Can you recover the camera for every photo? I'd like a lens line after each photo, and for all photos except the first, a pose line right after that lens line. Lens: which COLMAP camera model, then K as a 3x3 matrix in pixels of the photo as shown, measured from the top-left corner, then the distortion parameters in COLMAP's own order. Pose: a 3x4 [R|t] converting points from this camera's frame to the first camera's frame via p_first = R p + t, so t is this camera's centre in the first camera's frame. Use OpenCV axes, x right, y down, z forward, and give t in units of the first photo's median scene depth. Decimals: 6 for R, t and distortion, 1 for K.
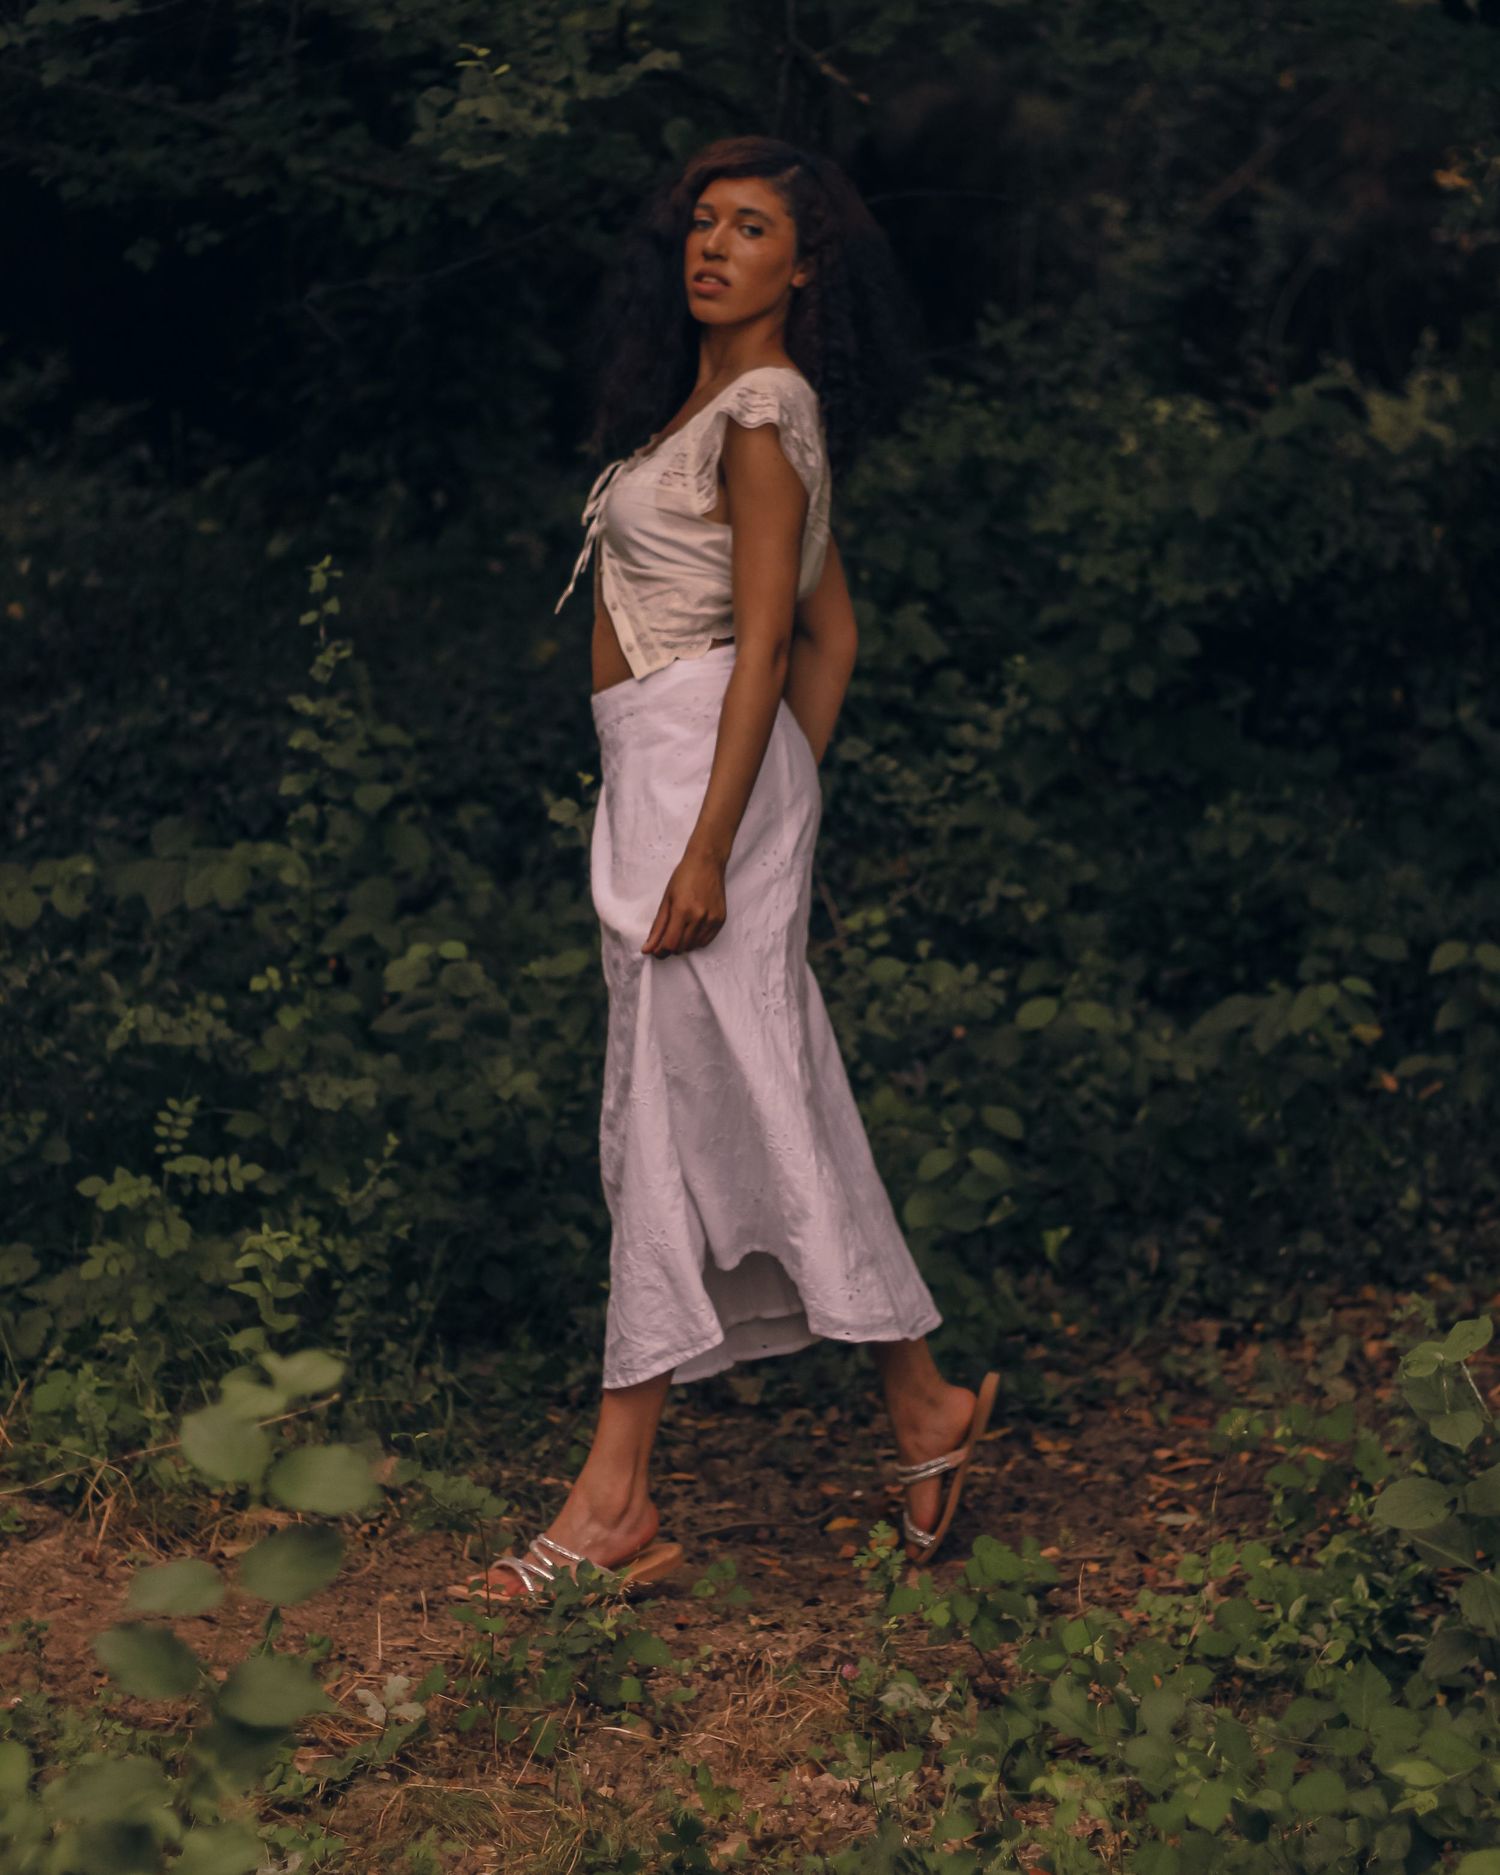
lens RADIAL K [[5353.4, 0, 771.2], [0, 5353.4, 930.7], [0, 0, 1]] dist [-0.130348, -0.014854]
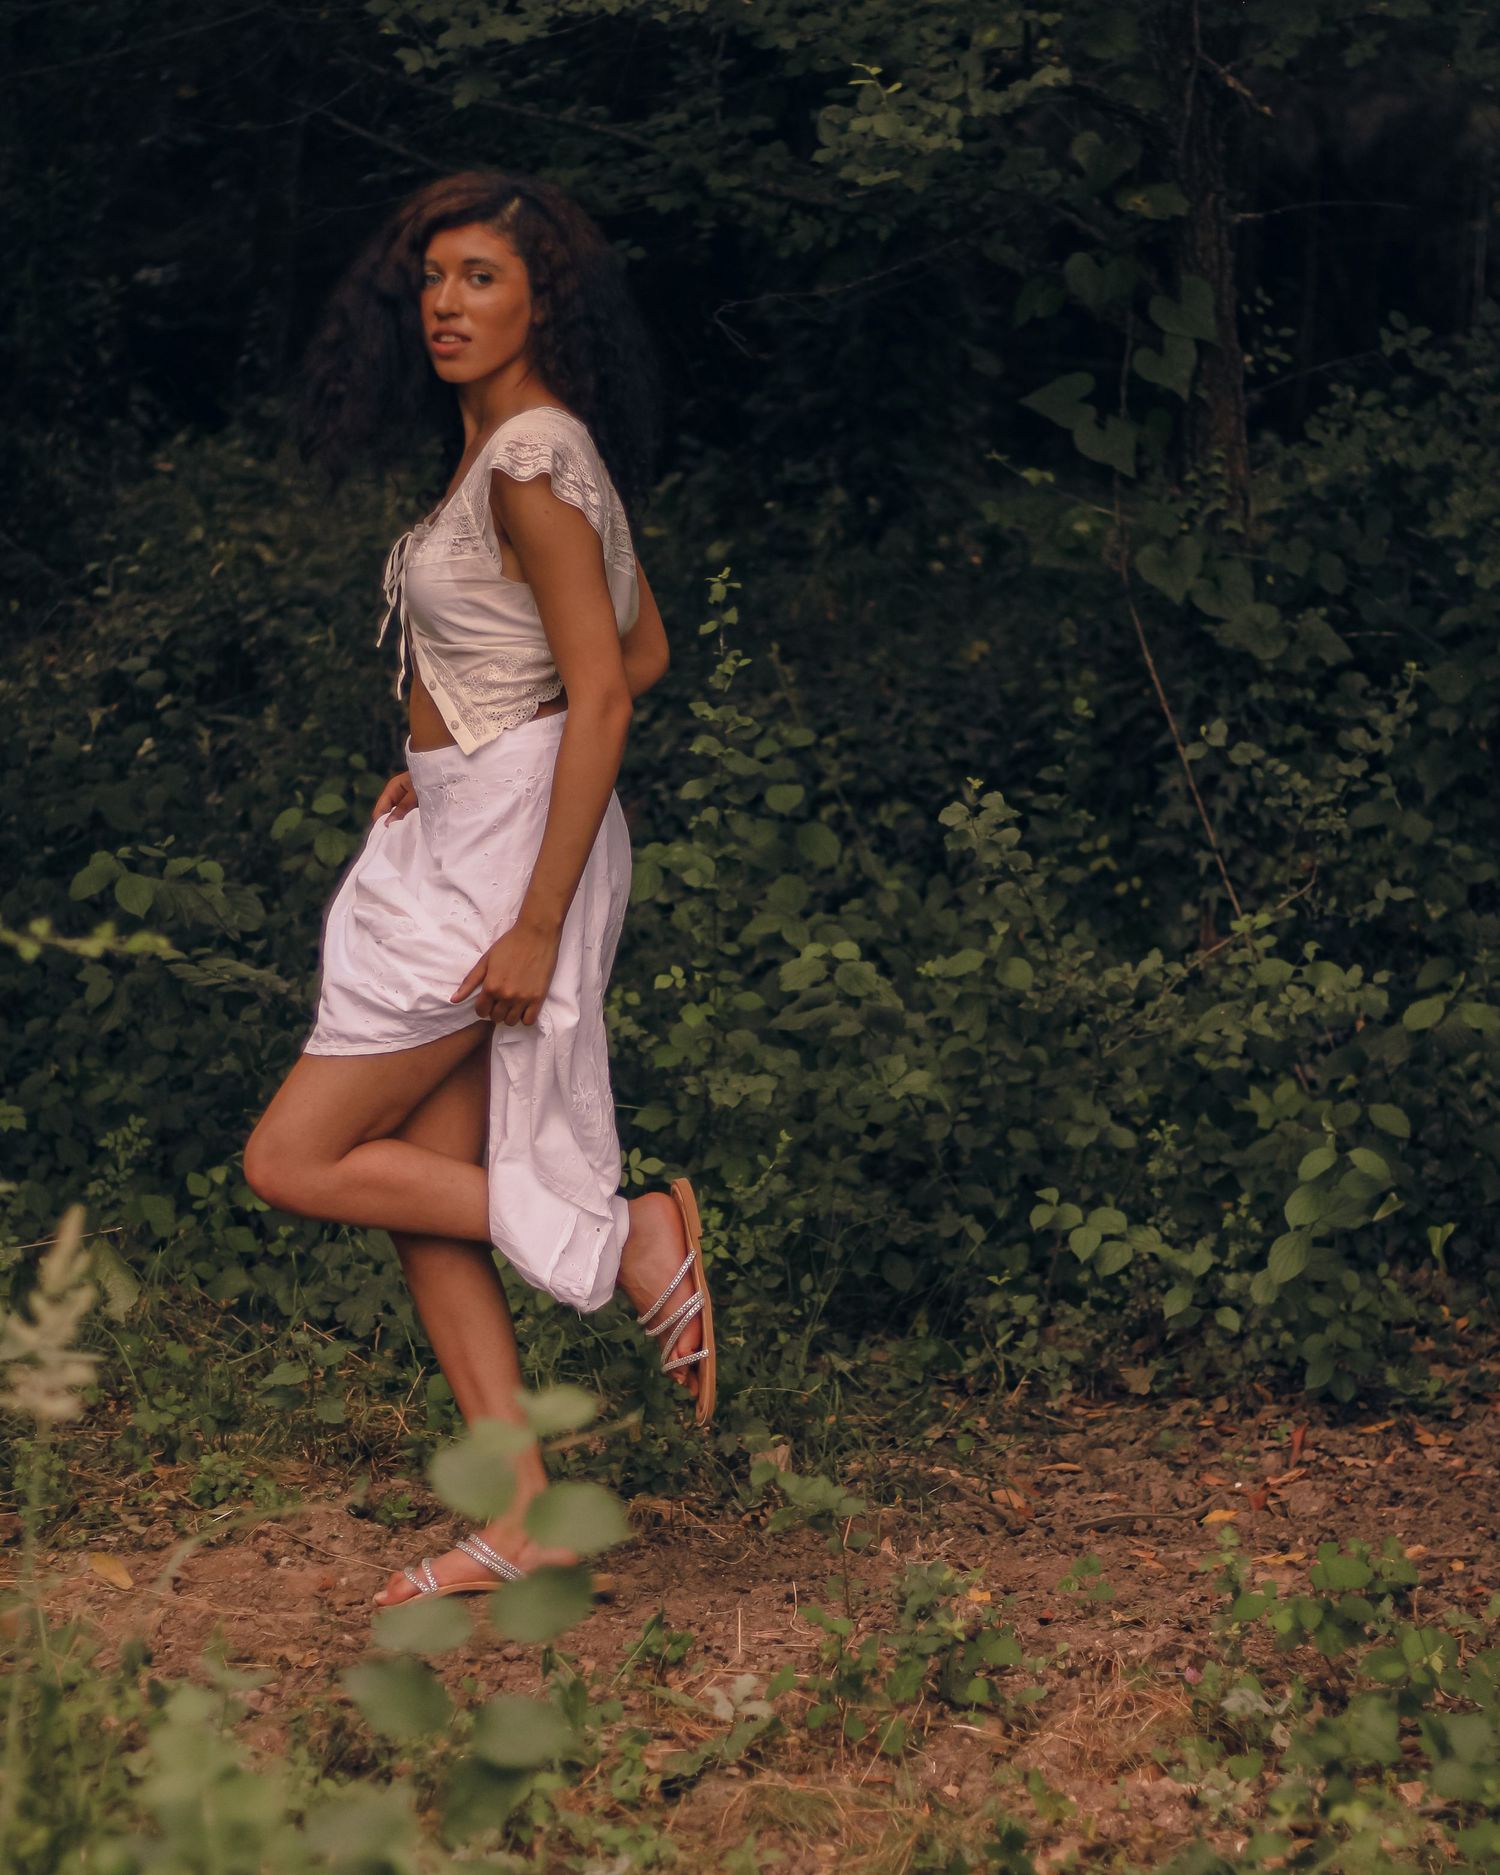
lens RADIAL K [[5068.2, 0, 738.3], [0, 5068.2, 1101.5], [0, 0, 1]] dist [-0.130434, 0.234422]
pose [[0.994571, 0.005432, -0.103921, 0.020704], [-0.001349, 0.999226, 0.039318, -0.005666], [0.104054, -0.038964, 0.993808, 0.031746]]
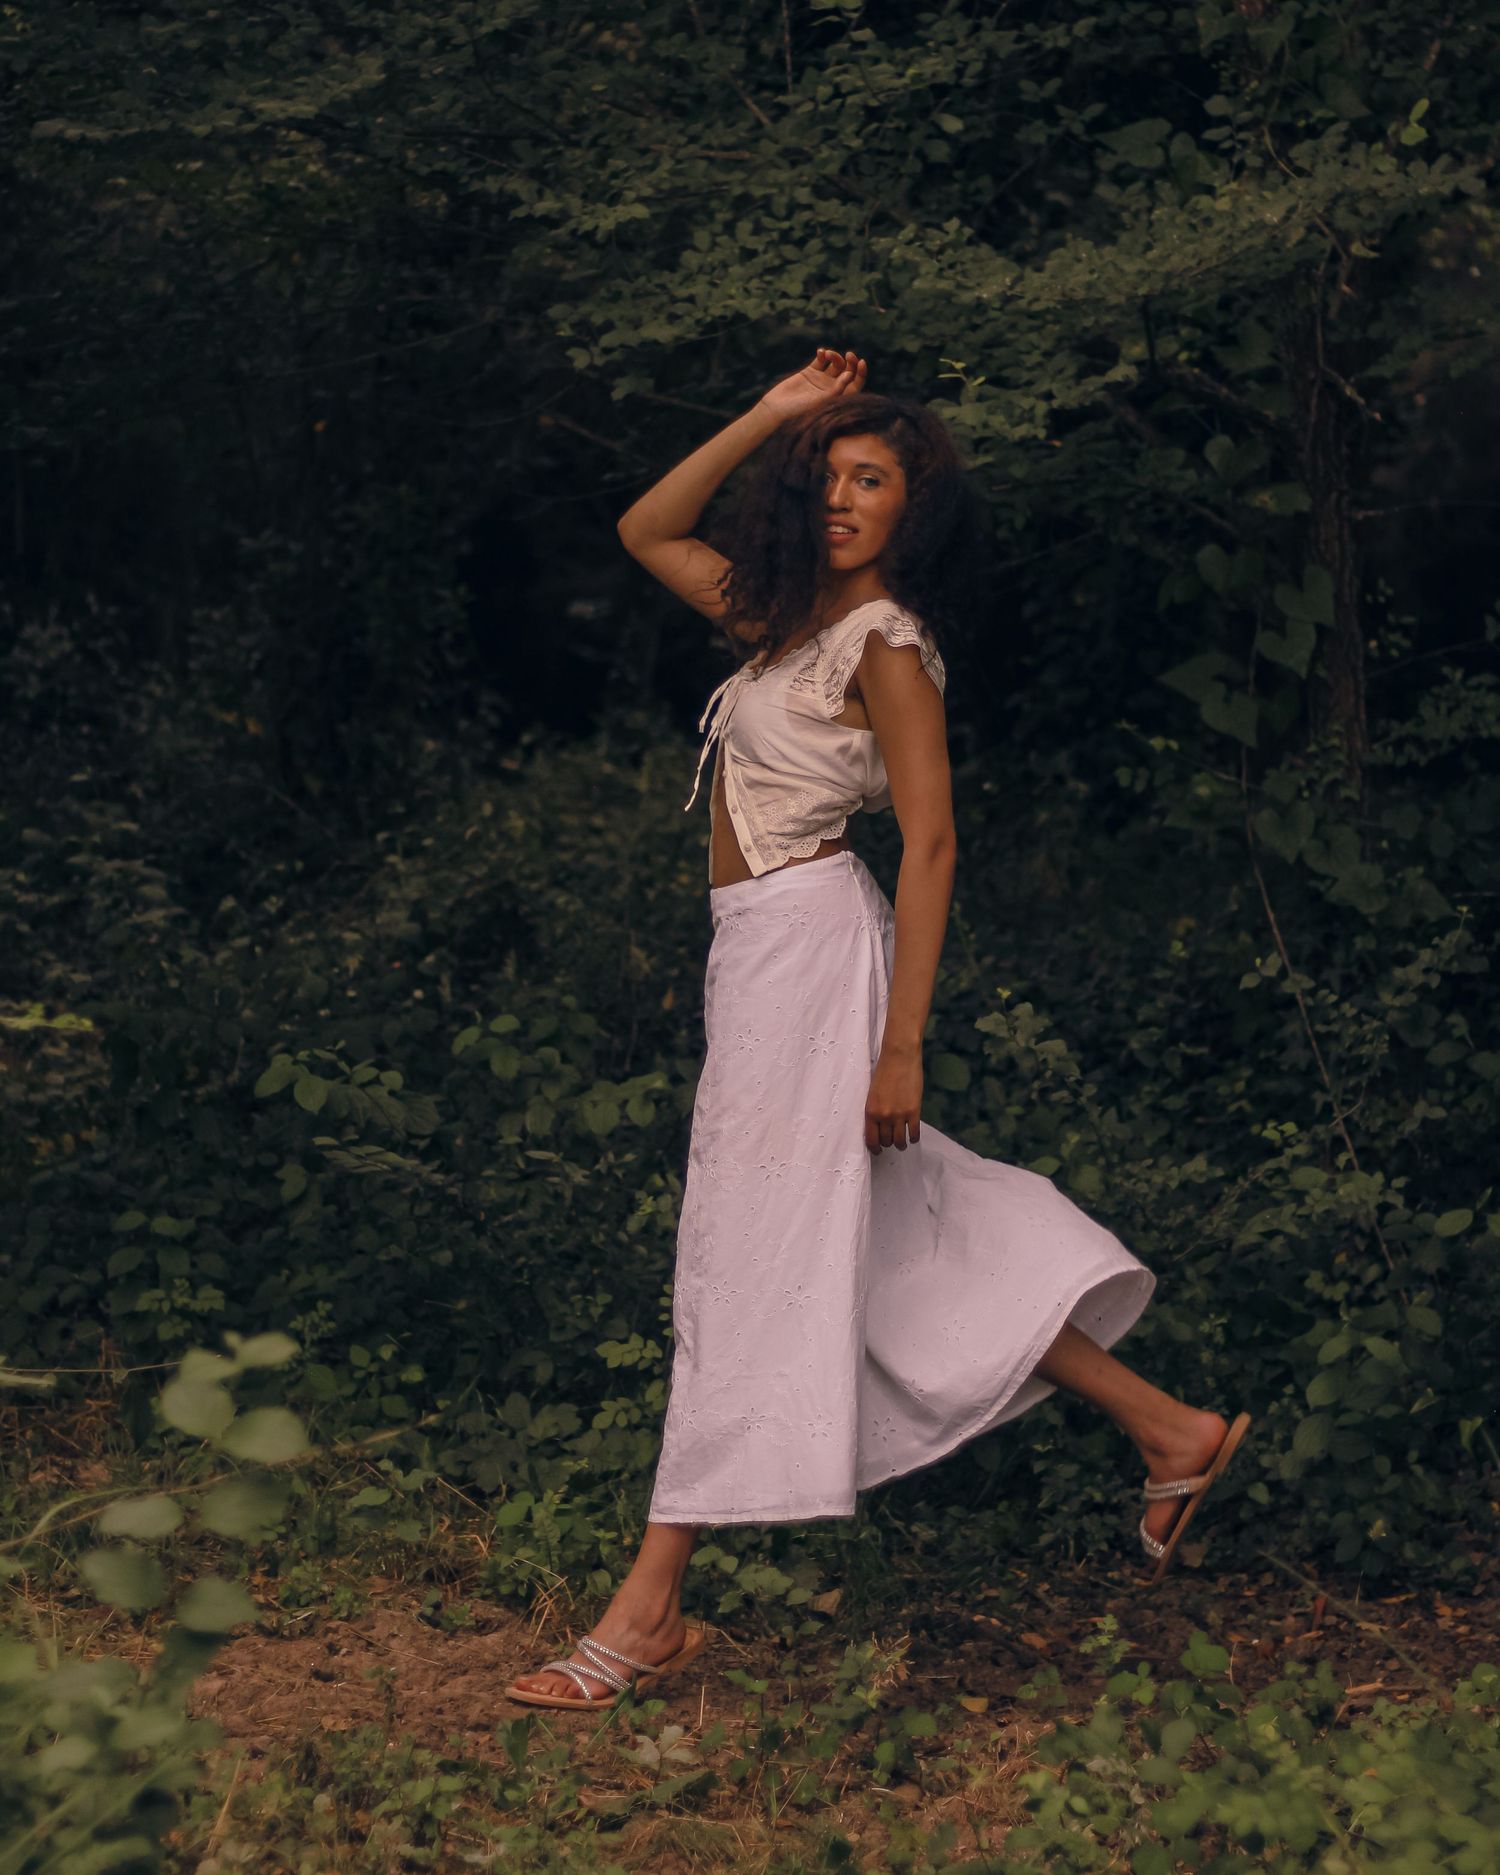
lens RADIAL K [[5047.8, 0, 751.9], [0, 5047.8, 865.4], [0, 0, 1]] dist [-0.141801, 0.131676]
pose [[0.978969, 0.012292, -0.203638, 0.122175], [-0.028603, 0.996594, -0.077348, 0.027227], [0.201994, 0.081546, 0.975986, -0.058055]]
